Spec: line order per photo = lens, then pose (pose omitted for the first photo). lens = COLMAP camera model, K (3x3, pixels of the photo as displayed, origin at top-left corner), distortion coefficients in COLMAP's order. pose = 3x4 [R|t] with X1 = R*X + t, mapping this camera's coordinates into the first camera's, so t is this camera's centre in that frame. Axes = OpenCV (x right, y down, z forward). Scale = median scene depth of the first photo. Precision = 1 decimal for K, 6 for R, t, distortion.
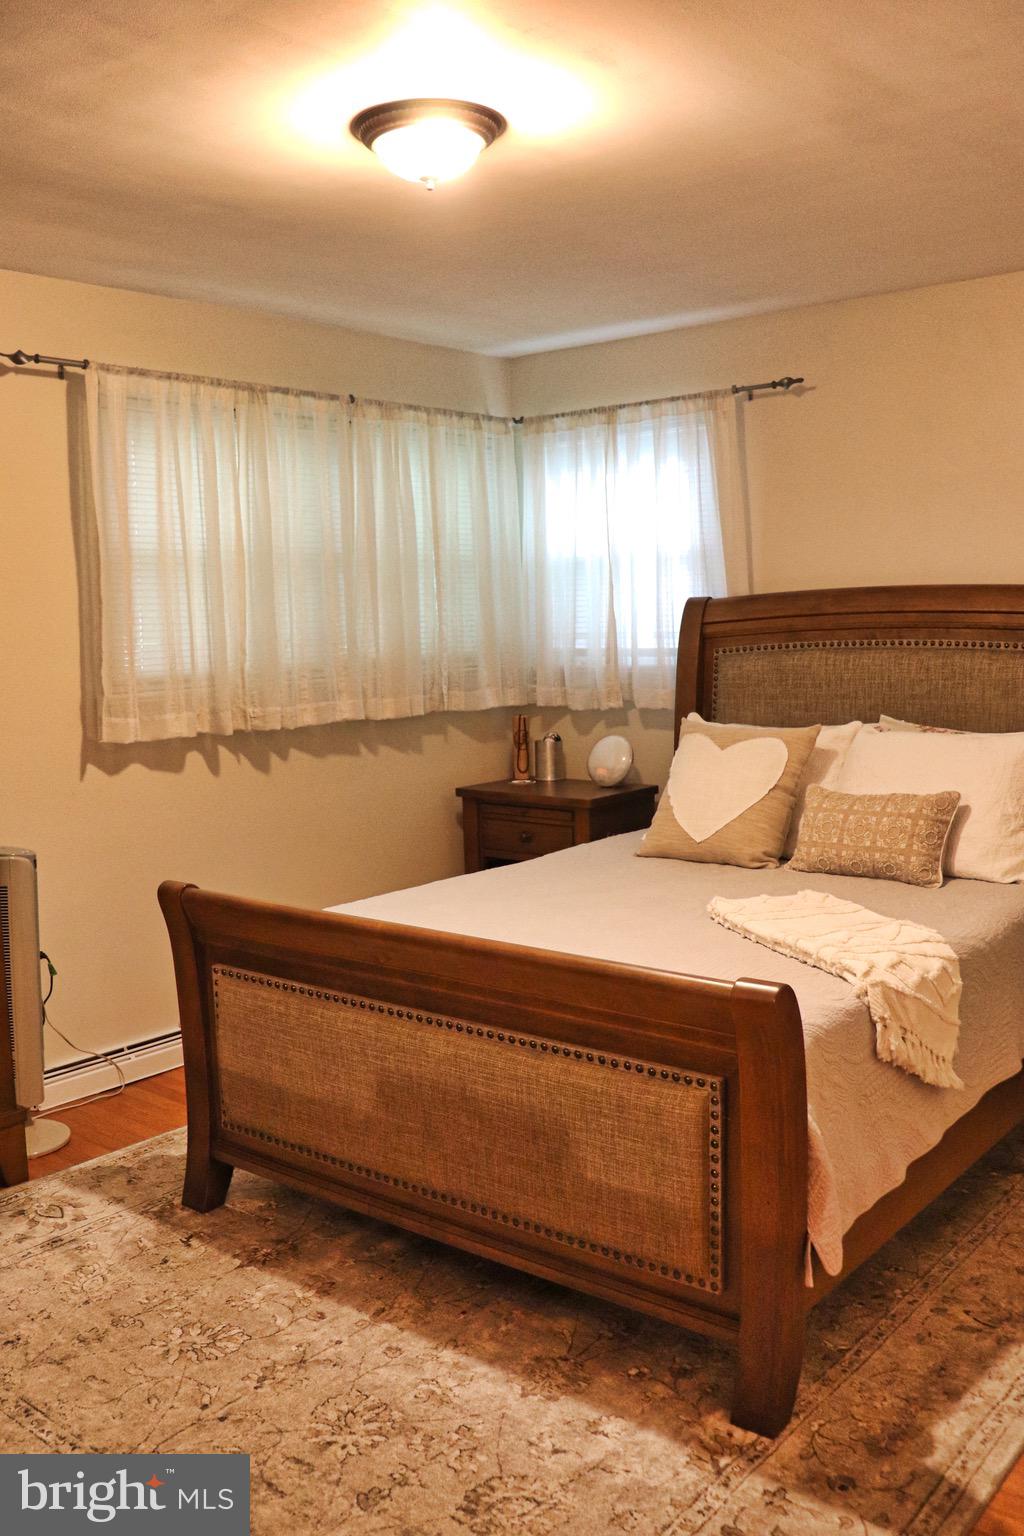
lens RADIAL K [[1355.6, 0, 513.6], [0, 1355.6, 770.1], [0, 0, 1]] dist [-0.021123, -0.005513]
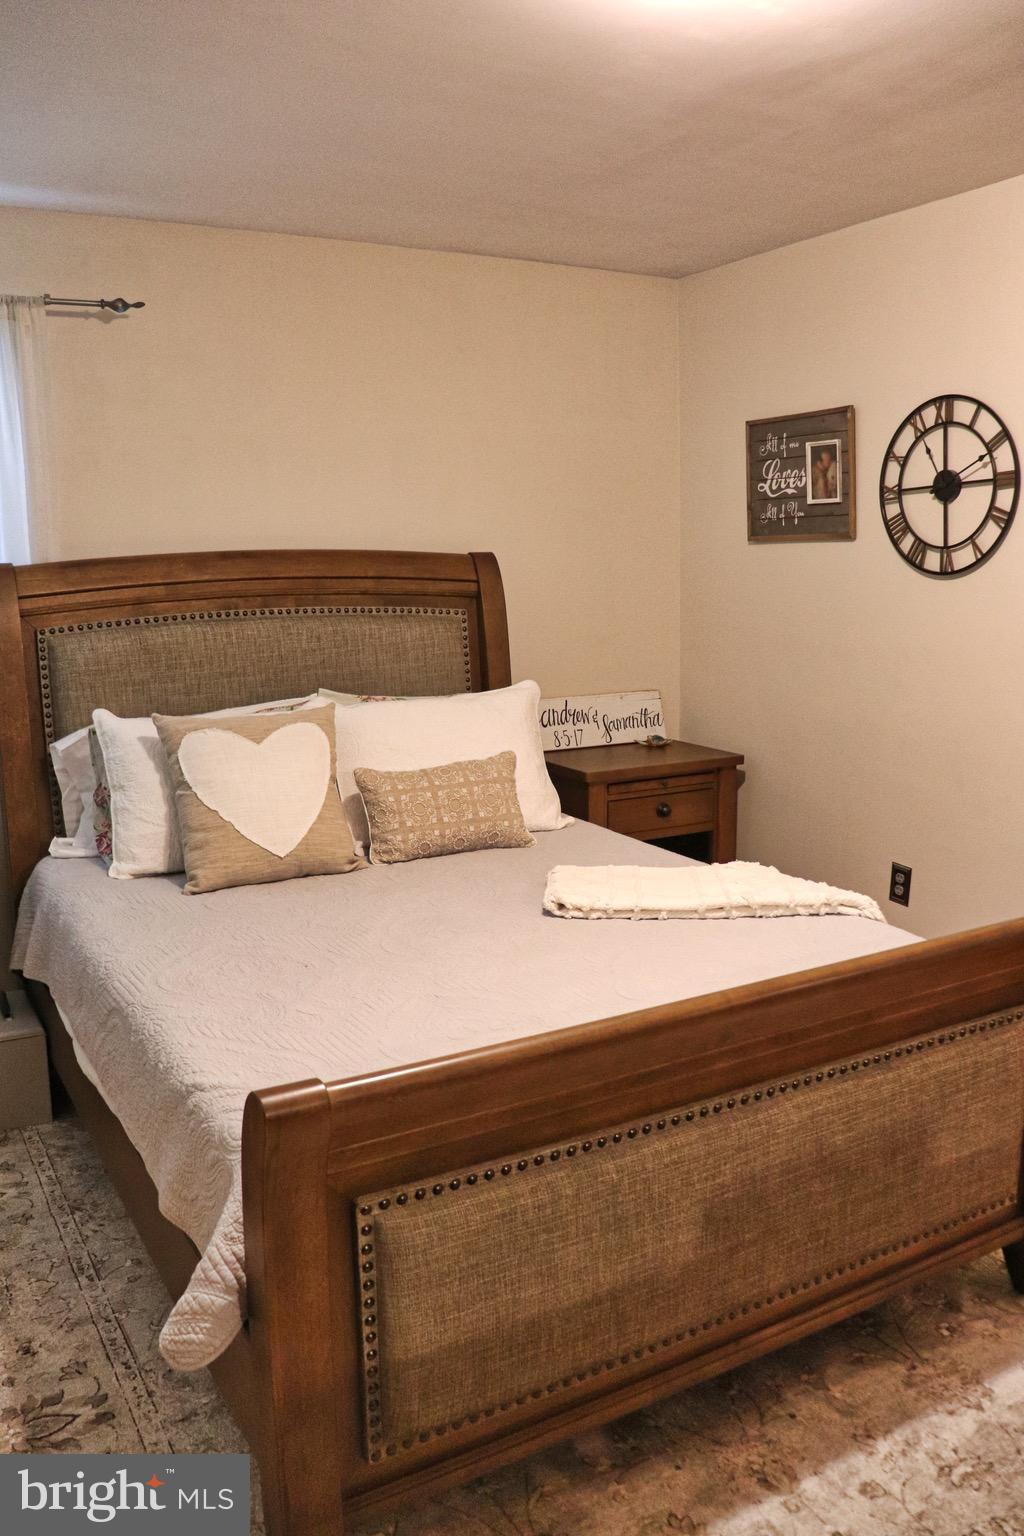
lens RADIAL K [[1268.2, 0, 513.8], [0, 1268.2, 760.7], [0, 0, 1]] dist [-0.093515, 0.024061]
pose [[0.360648, -0.128584, 0.923796, -0.490532], [0.118913, 0.988708, 0.091196, -0.055121], [-0.925090, 0.076962, 0.371866, 0.559942]]
